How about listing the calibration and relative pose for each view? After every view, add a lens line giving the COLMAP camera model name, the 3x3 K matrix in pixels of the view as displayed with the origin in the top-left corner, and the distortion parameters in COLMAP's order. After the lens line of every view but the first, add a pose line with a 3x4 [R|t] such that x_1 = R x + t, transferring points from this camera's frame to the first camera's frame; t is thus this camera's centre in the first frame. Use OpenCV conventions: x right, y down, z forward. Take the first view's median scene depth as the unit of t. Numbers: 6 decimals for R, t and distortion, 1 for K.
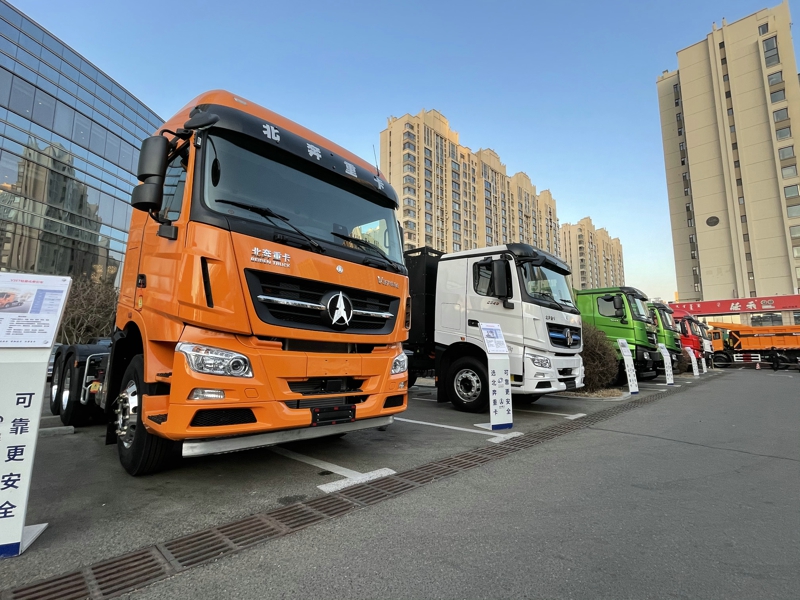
lens RADIAL K [[408.0, 0, 398.8], [0, 408.0, 296.2], [0, 0, 1]] dist [-0.013709, -0.000036]
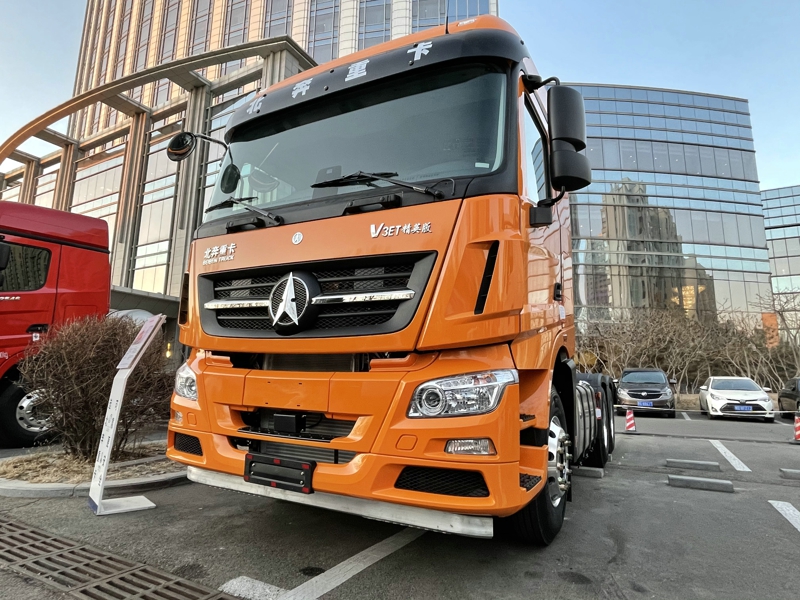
lens RADIAL K [[457.2, 0, 378.0], [0, 457.2, 296.8], [0, 0, 1]] dist [-0.004553, -0.003101]
pose [[0.248576, -0.173086, -0.953022, 0.584788], [0.115189, 0.982205, -0.148341, 0.151565], [0.961739, -0.072903, 0.264090, 0.980097]]
